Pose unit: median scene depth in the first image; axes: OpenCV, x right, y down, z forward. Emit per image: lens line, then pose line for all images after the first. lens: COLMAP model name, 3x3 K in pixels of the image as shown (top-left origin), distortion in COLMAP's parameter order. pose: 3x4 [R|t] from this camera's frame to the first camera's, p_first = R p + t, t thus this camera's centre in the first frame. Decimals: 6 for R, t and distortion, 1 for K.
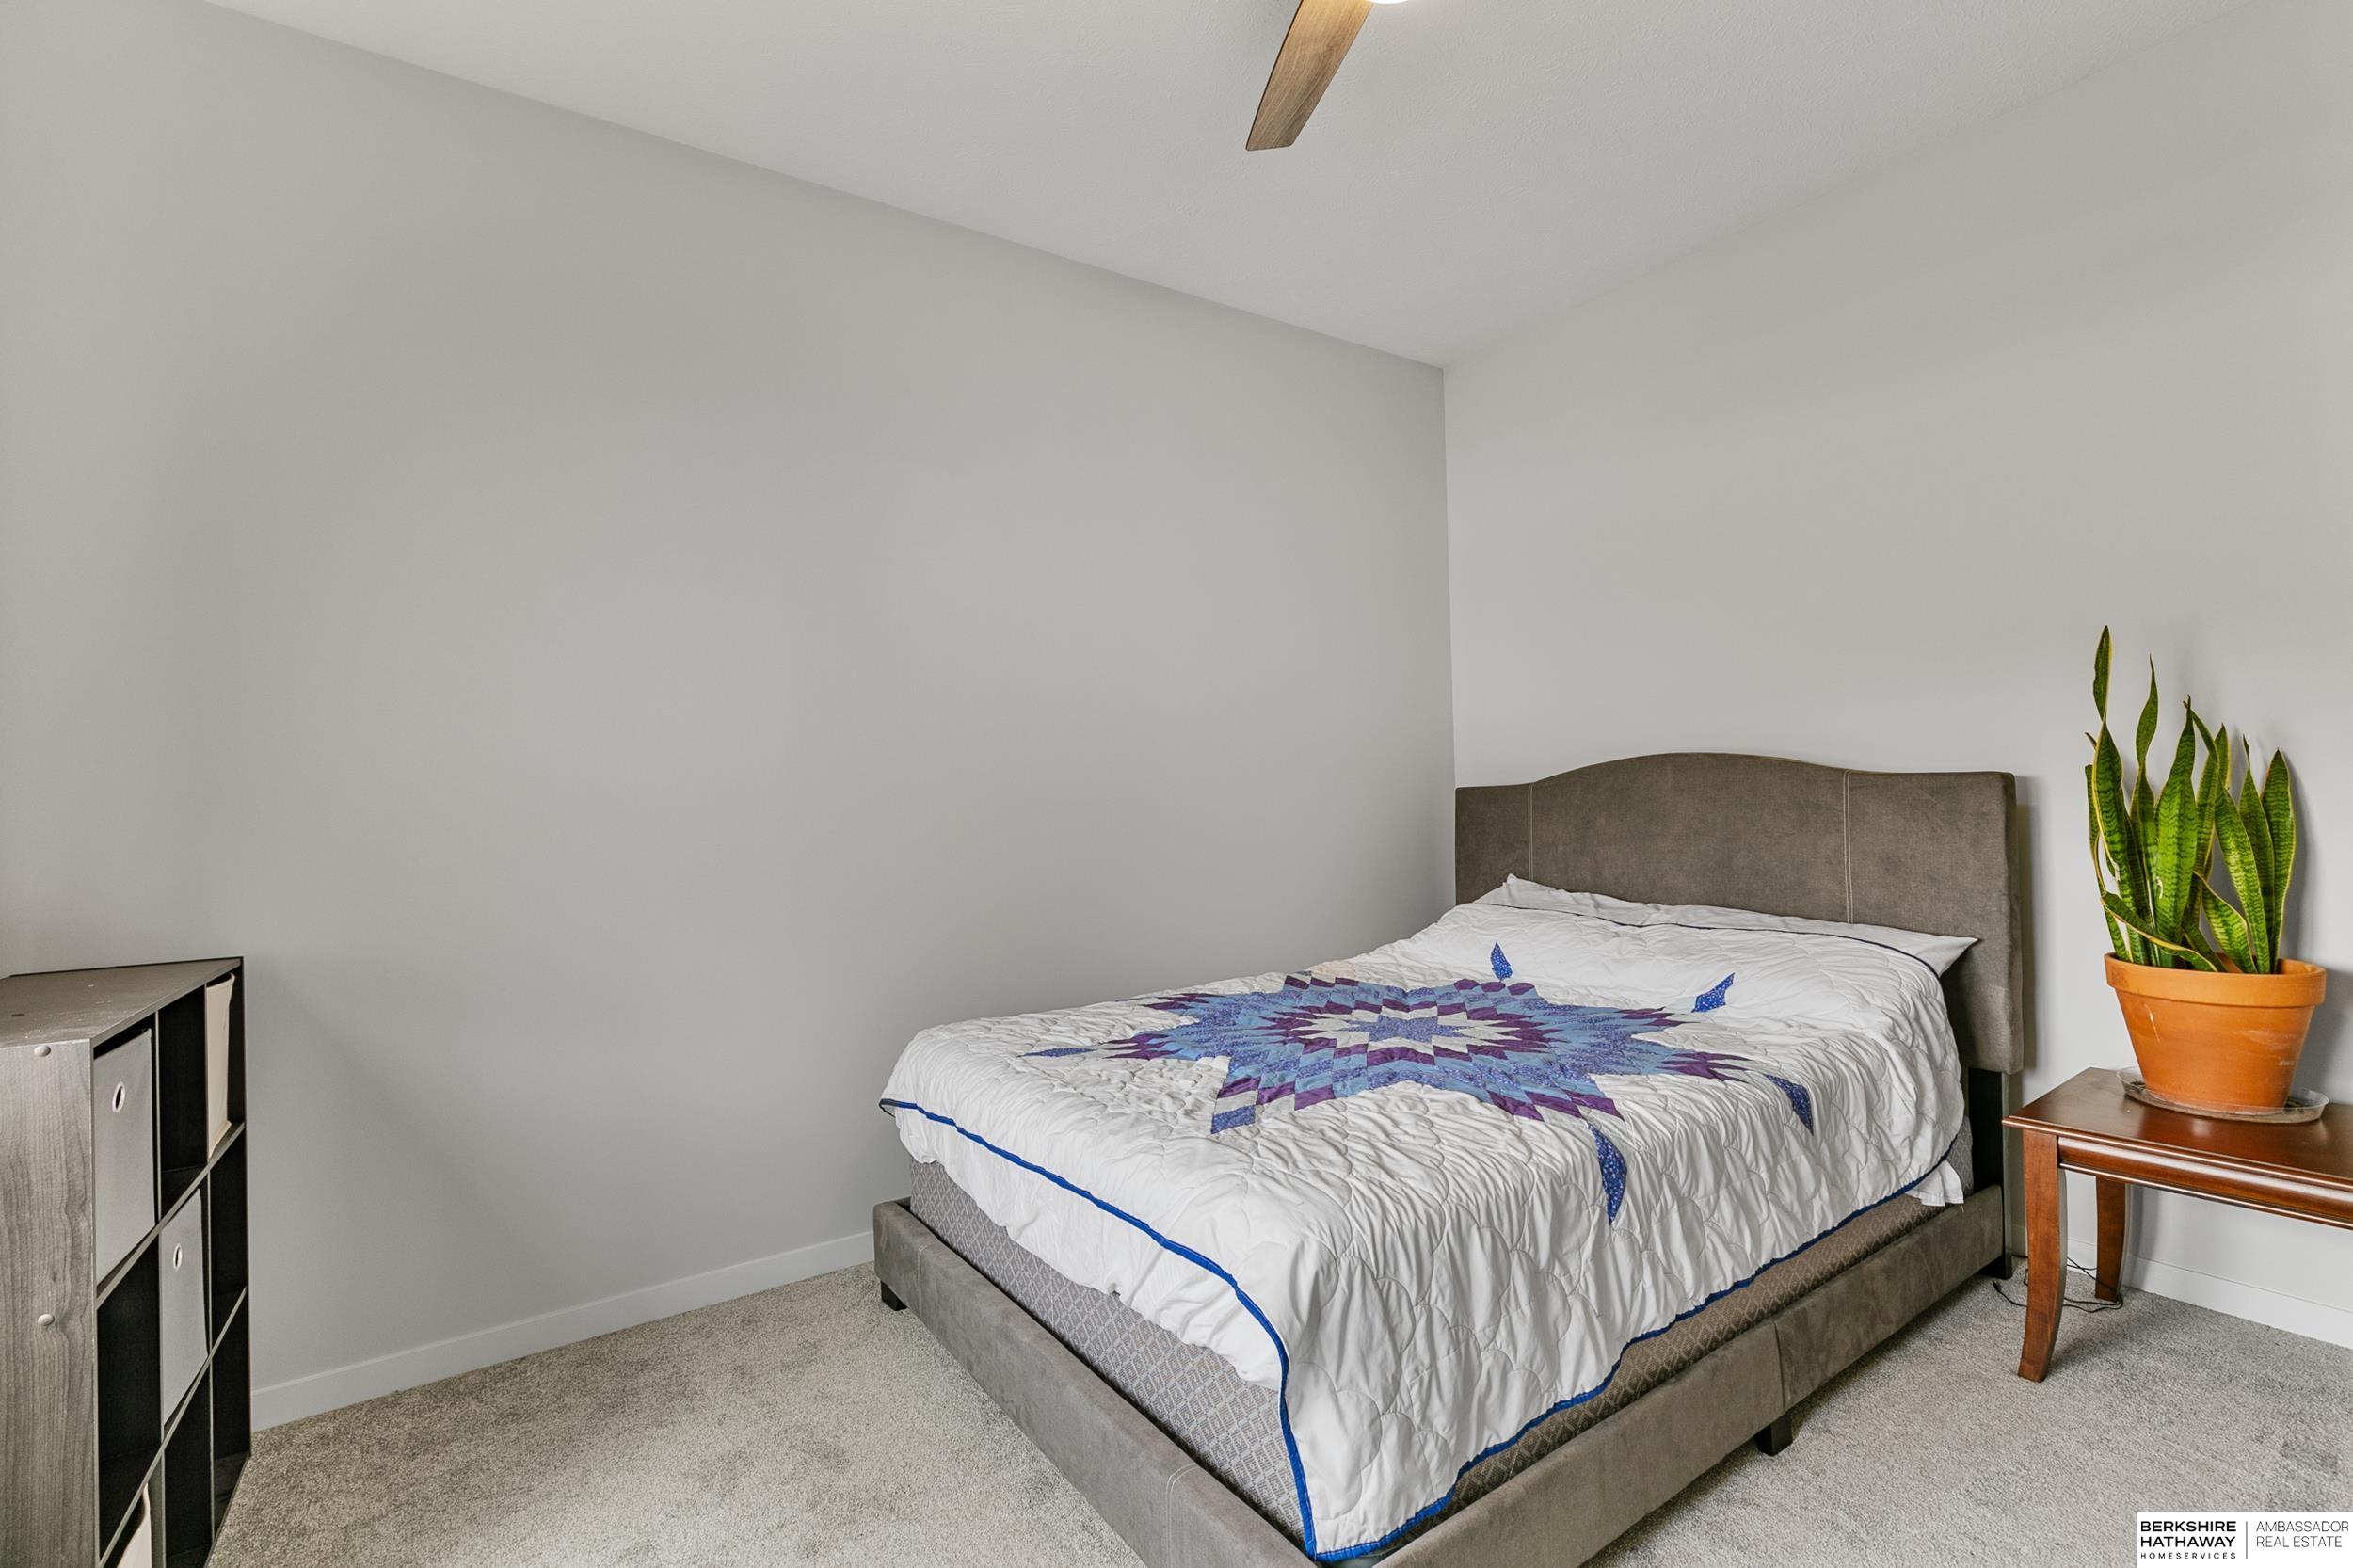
lens RADIAL K [[1081.7, 0, 1187.3], [0, 1081.7, 787.6], [0, 0, 1]] dist [0.019564, 0.000009]
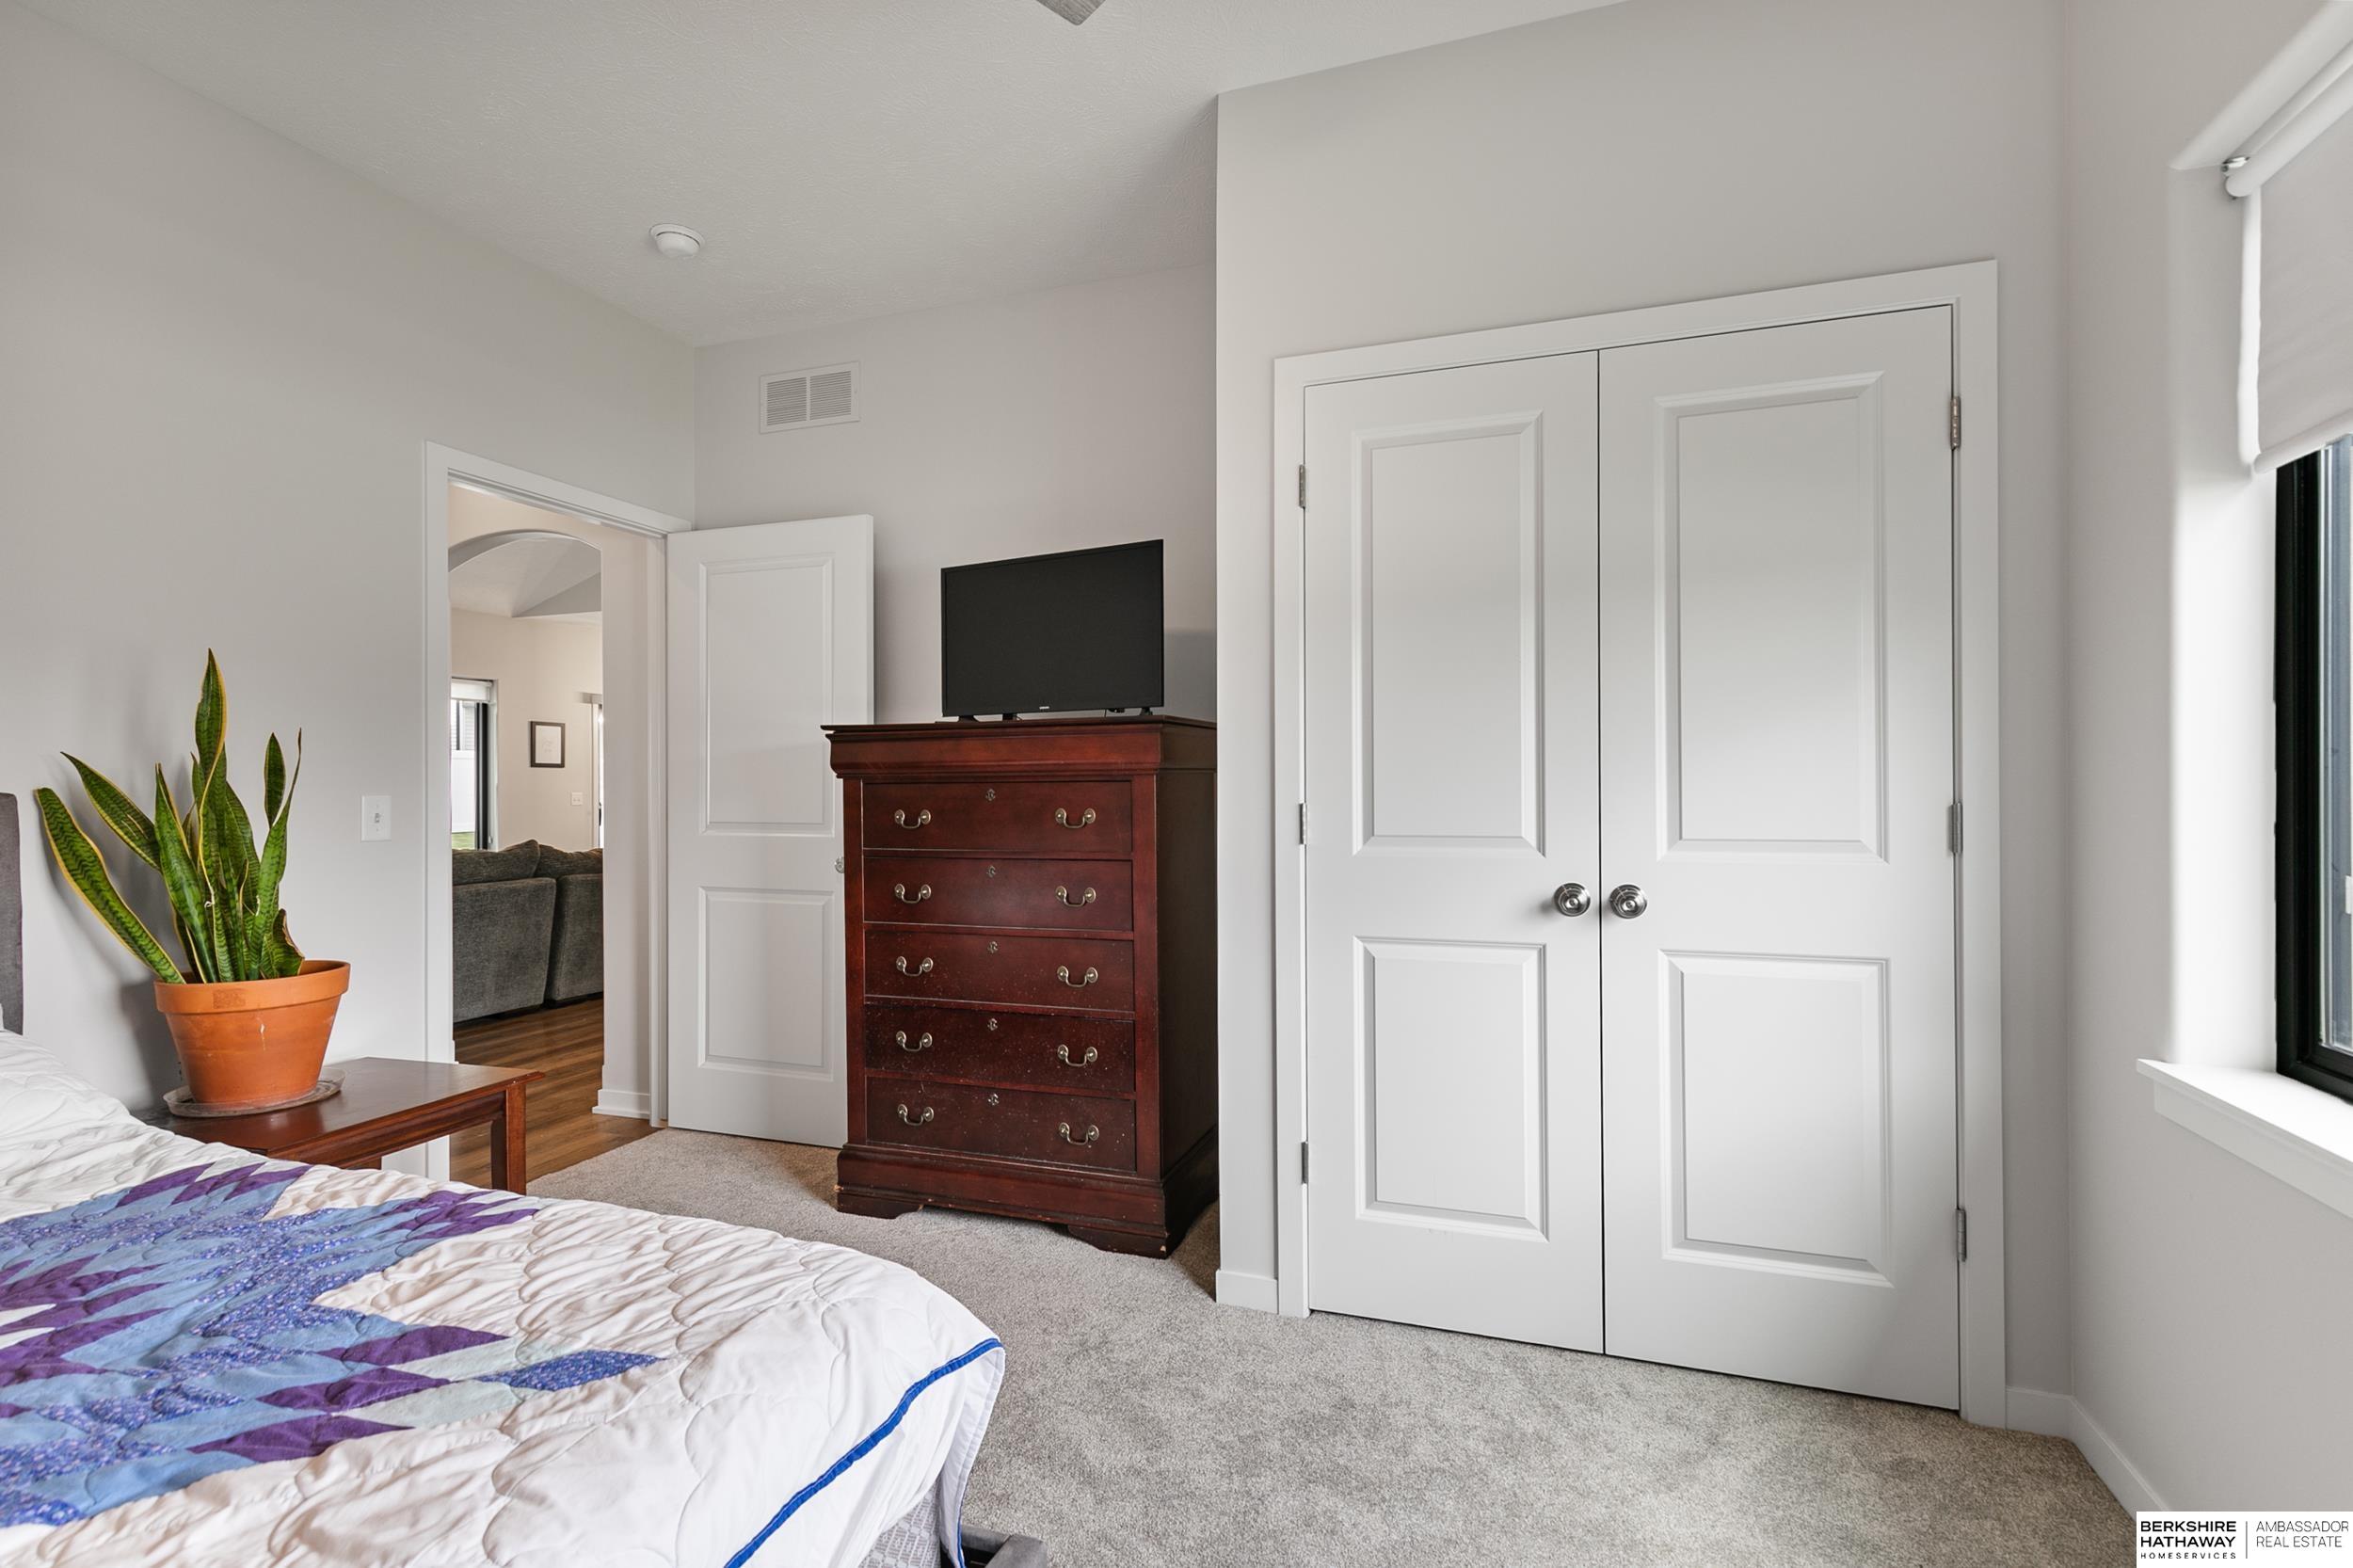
lens RADIAL K [[1081.7, 0, 1189.2], [0, 1081.7, 791.1], [0, 0, 1]] dist [0.019564, 0.000009]
pose [[-0.555073, 0.021113, 0.831533, -0.585807], [0.016085, 0.999763, -0.014648, 0.013989], [-0.831646, 0.005245, -0.555282, 0.988528]]
